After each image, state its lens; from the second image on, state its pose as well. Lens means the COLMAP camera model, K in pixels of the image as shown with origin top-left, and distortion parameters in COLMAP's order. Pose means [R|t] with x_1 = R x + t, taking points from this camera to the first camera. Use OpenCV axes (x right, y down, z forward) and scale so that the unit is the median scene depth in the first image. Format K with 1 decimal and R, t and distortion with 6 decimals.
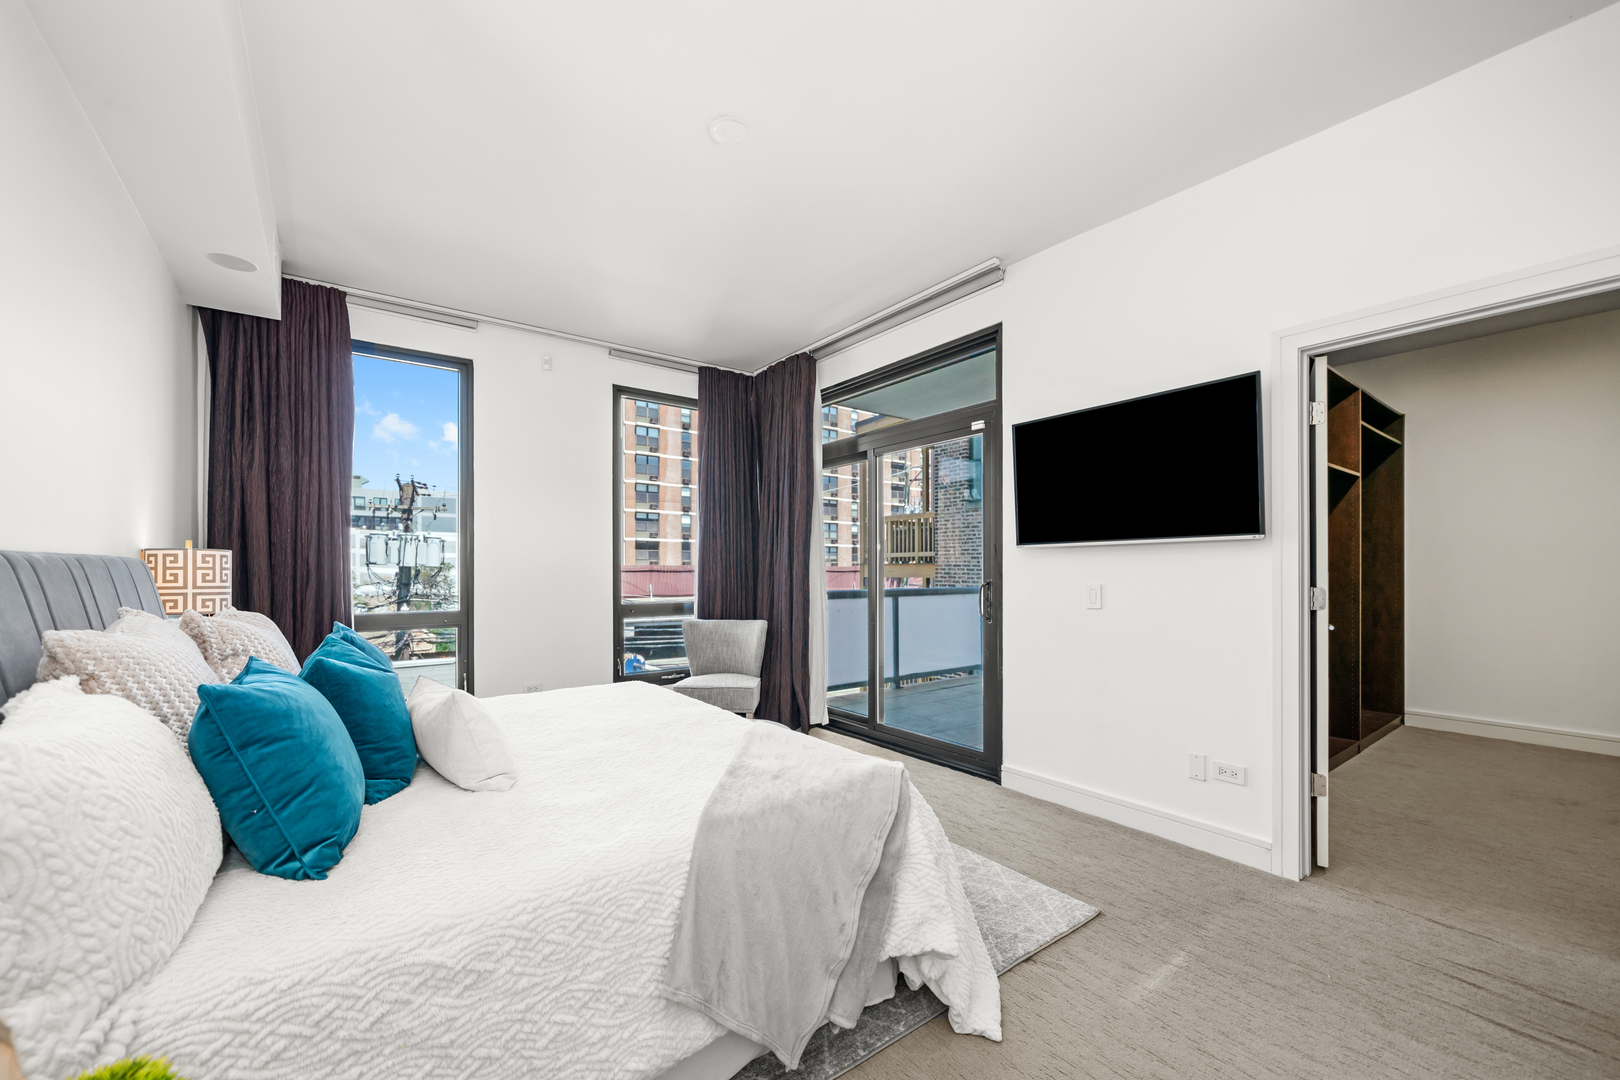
lens RADIAL K [[623.6, 0, 811.6], [0, 623.6, 569.3], [0, 0, 1]] dist [-0.001813, -0.000133]
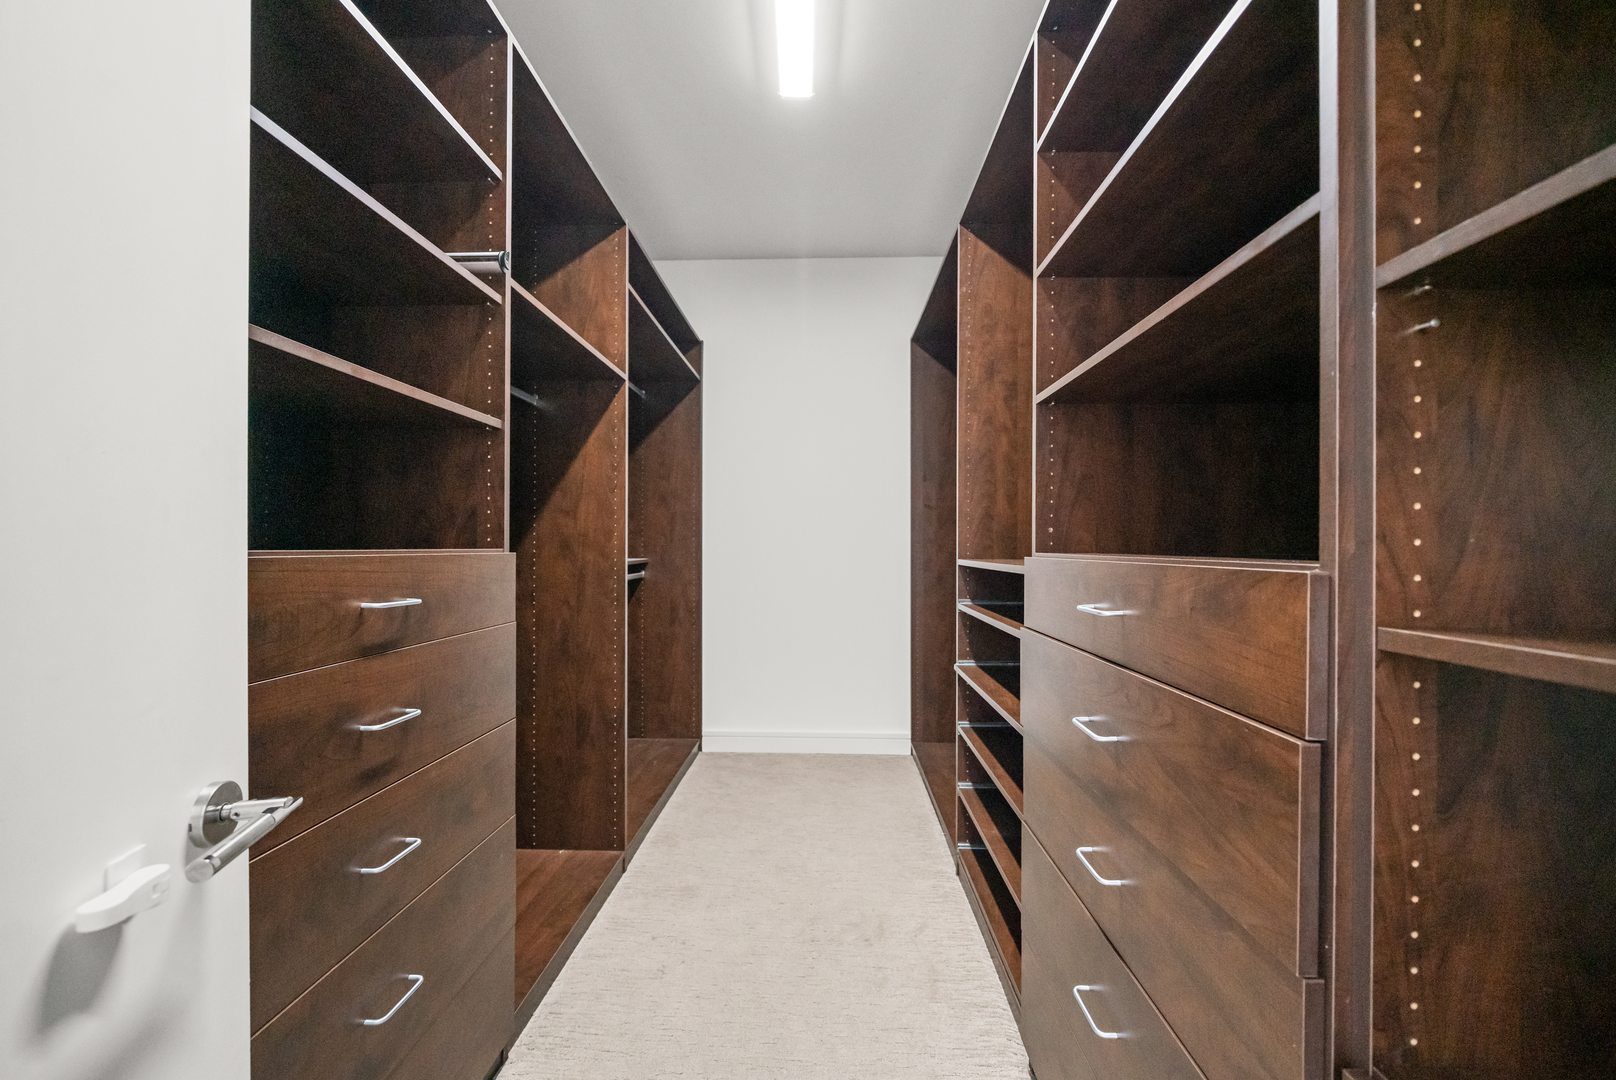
lens RADIAL K [[553.9, 0, 809.7], [0, 553.9, 546.7], [0, 0, 1]] dist [-0.006020, -0.000050]
pose [[0.625677, -0.004645, 0.780068, 5.662869], [-0.000624, 0.999979, 0.006455, -0.021403], [-0.780082, -0.004525, 0.625661, 5.314544]]
